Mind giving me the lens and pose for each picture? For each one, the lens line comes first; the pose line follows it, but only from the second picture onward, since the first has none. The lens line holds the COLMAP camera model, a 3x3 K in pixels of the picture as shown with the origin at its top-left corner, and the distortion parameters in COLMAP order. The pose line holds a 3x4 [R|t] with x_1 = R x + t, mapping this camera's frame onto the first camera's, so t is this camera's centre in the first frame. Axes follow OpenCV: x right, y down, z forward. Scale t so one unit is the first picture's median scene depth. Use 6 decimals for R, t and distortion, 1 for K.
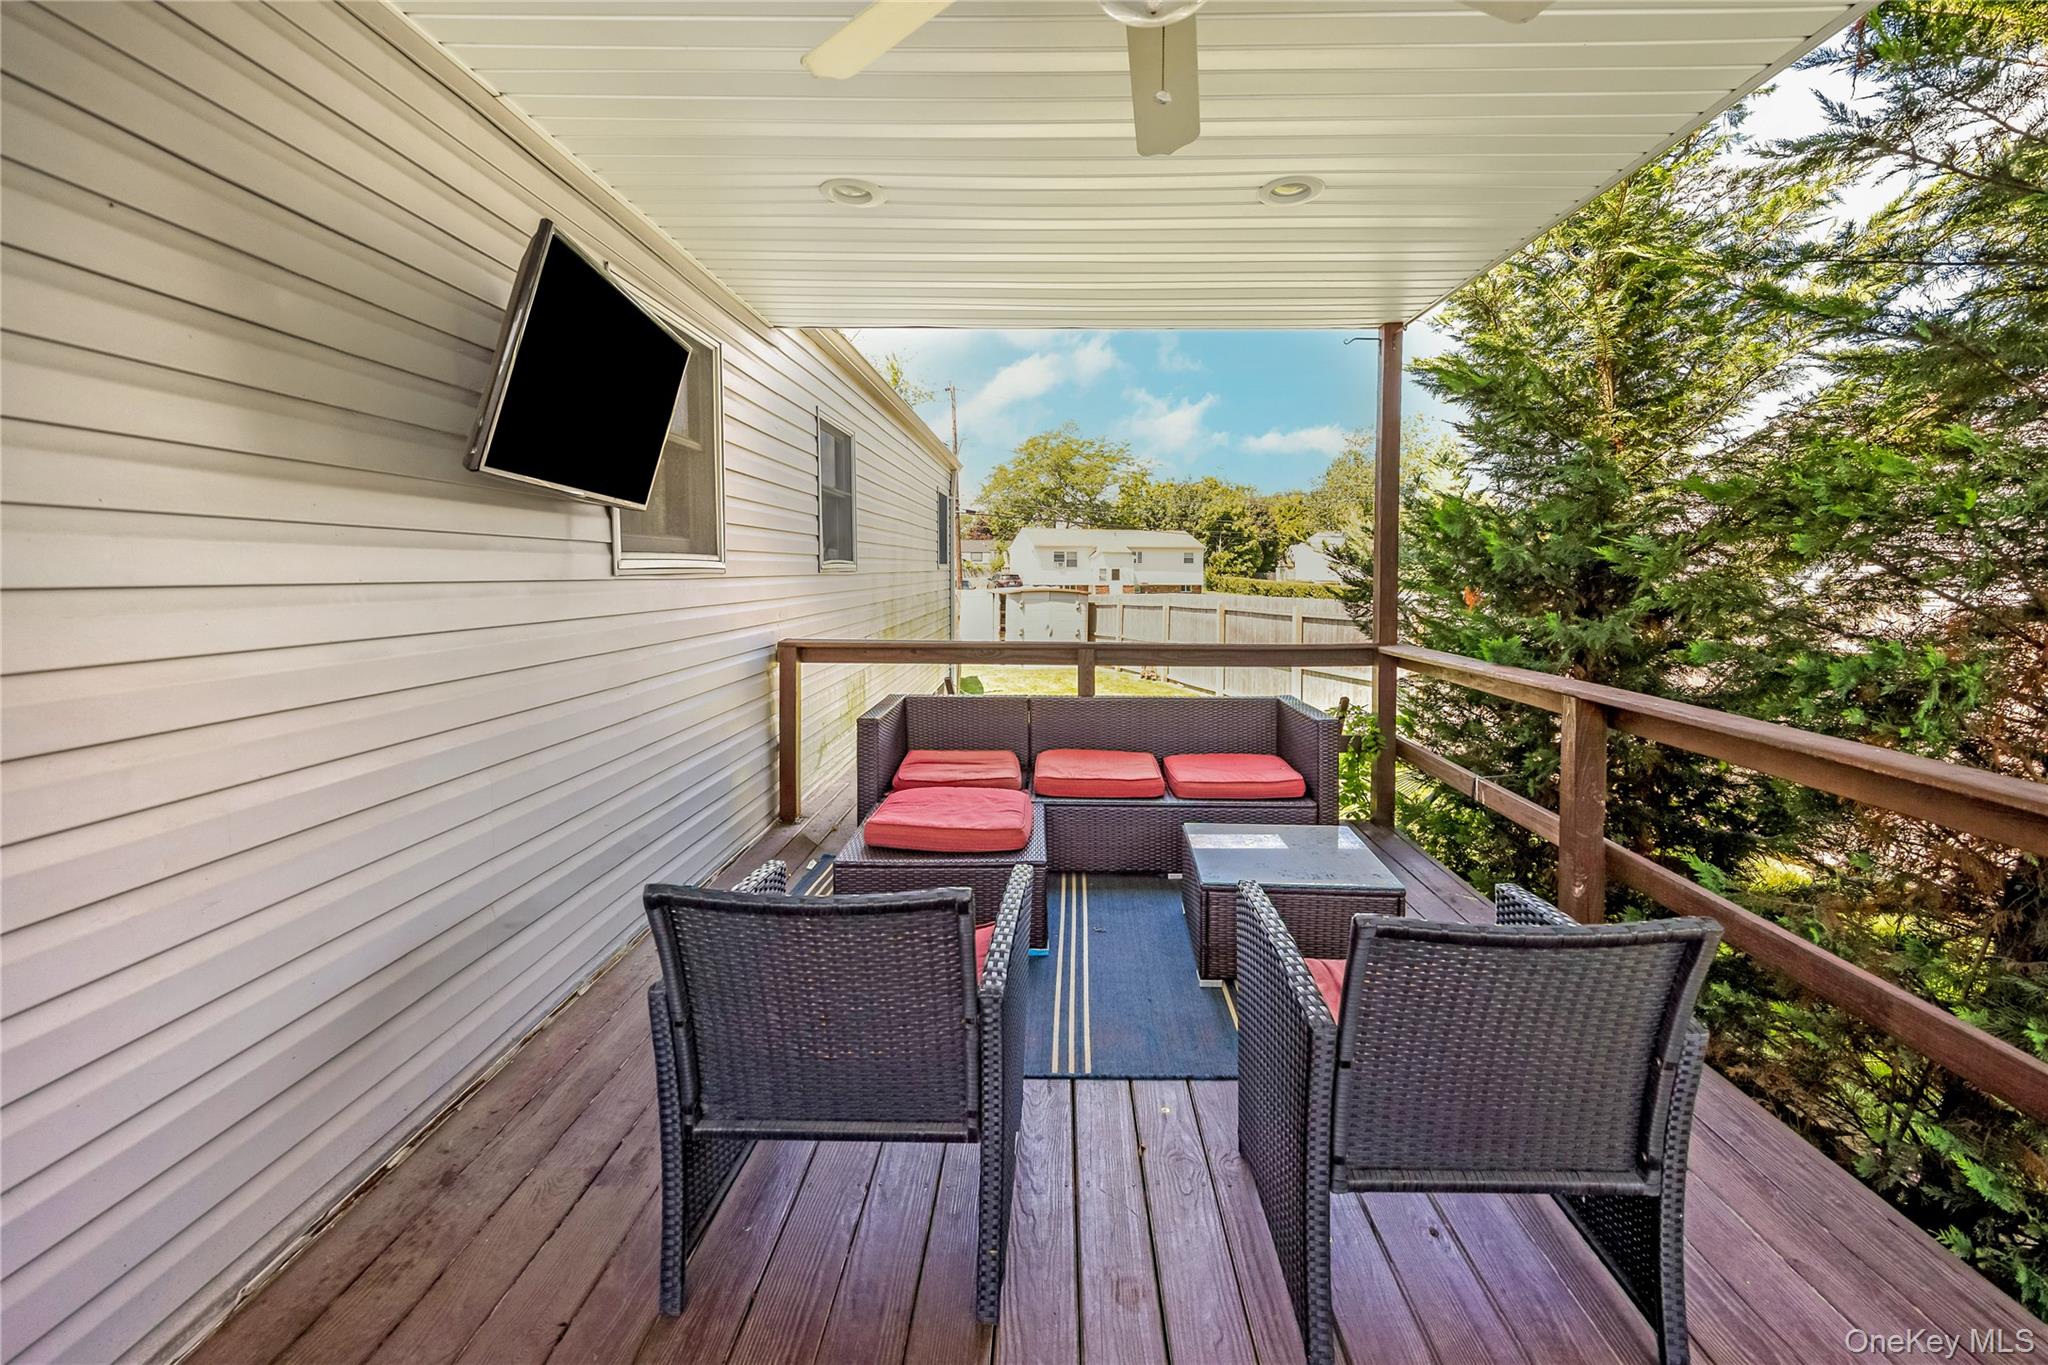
lens RADIAL K [[856.4, 0, 1034.2], [0, 856.4, 599.5], [0, 0, 1]] dist [0.000944, 0.000448]
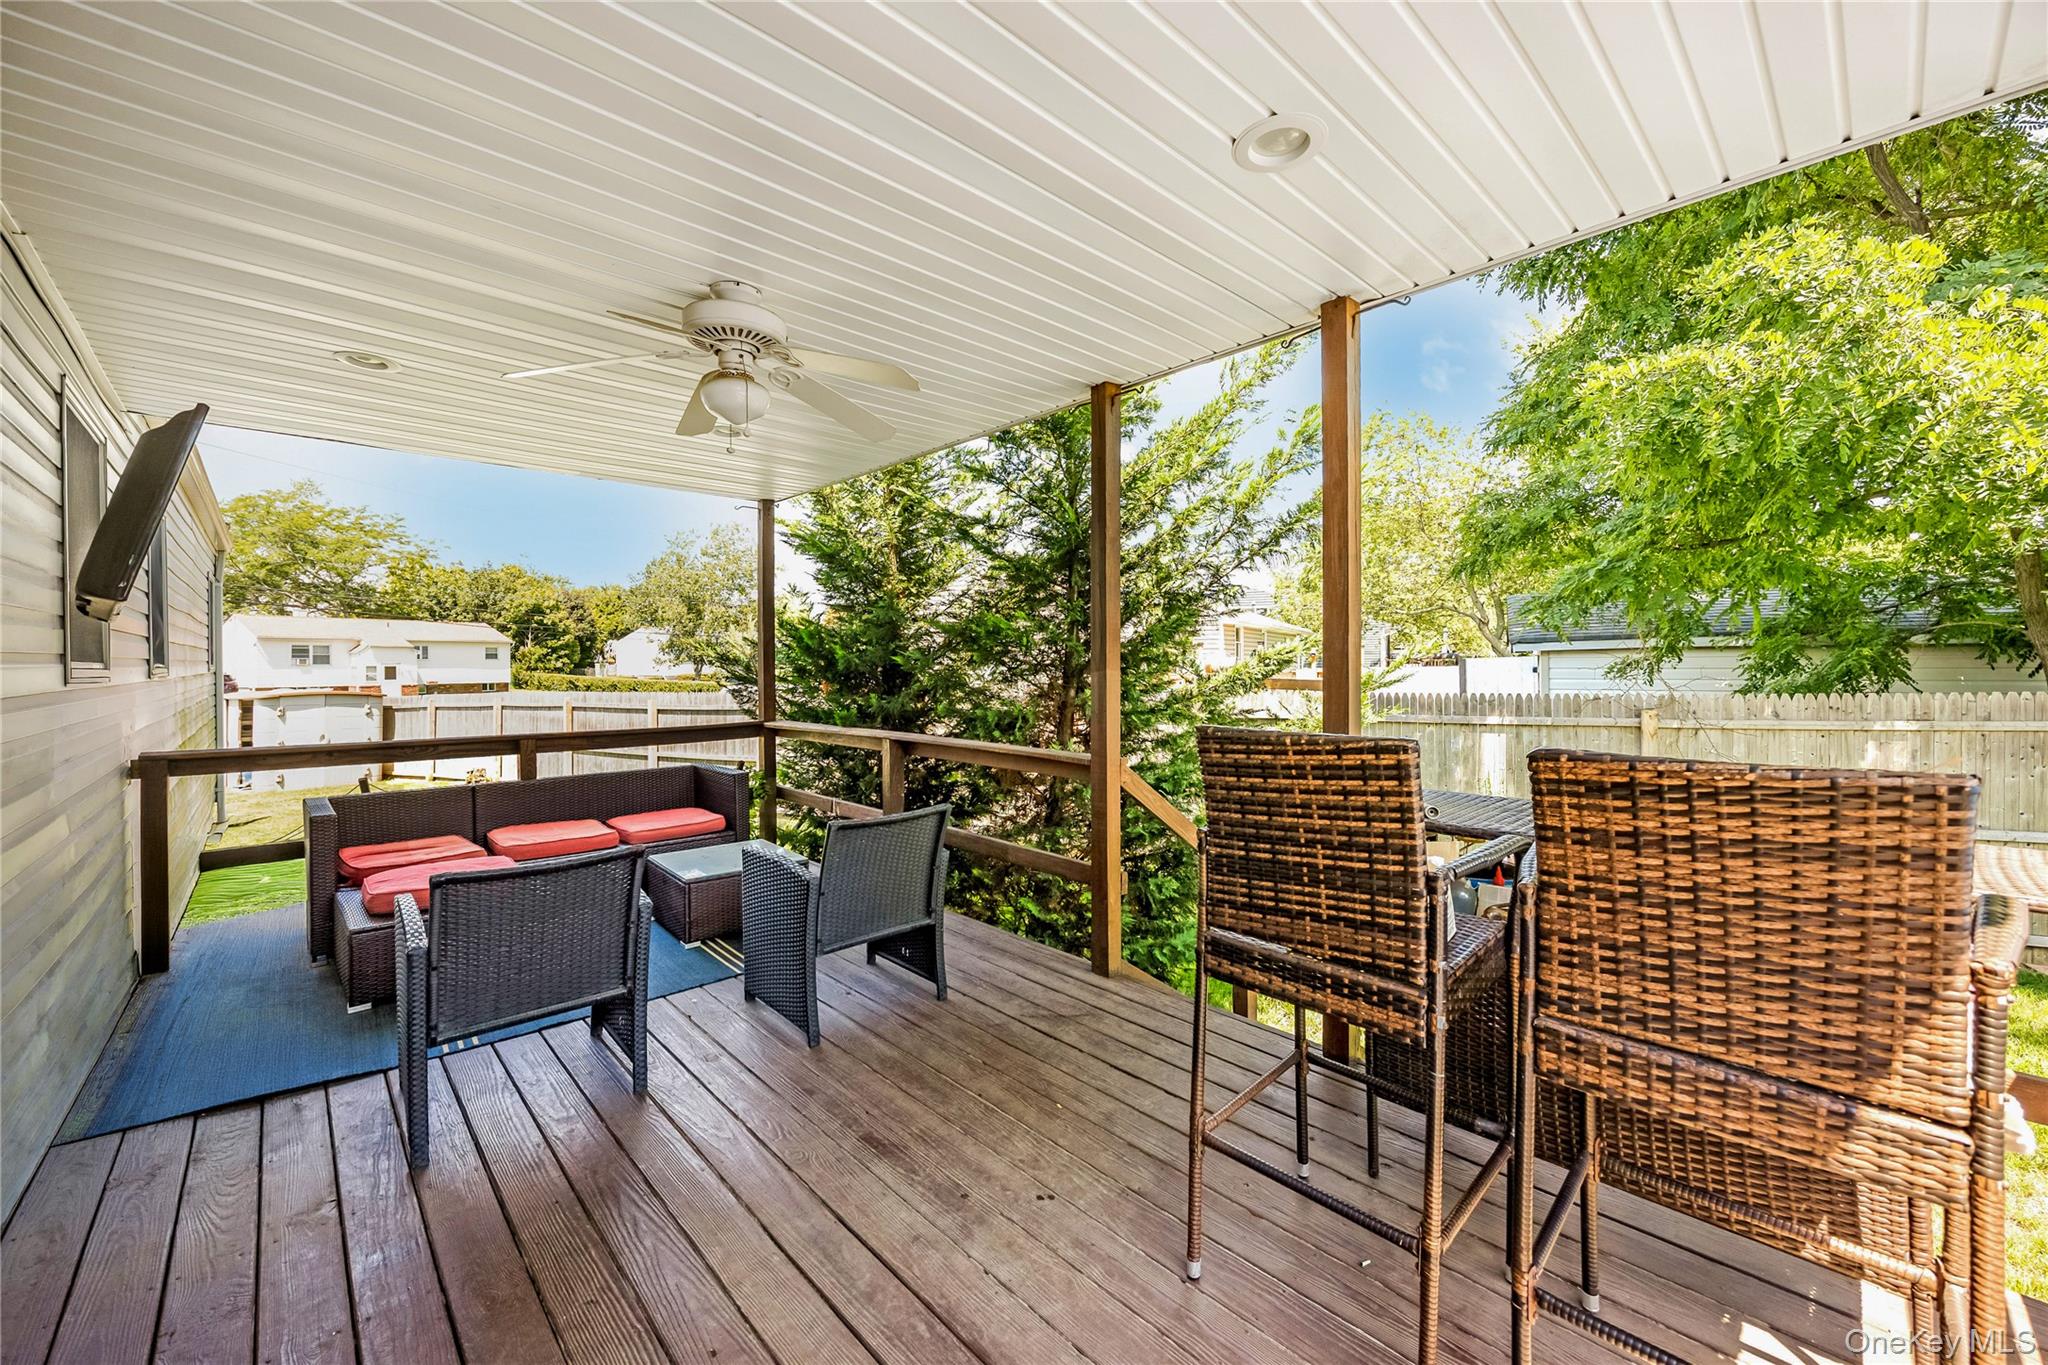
lens RADIAL K [[818.5, 0, 1031.2], [0, 818.5, 680.4], [0, 0, 1]] dist [-0.000264, 0.000057]
pose [[0.716869, -0.021541, 0.696875, -0.231253], [0.031881, 0.999490, -0.001901, 0.001512], [-0.696479, 0.023580, 0.717190, -0.296914]]
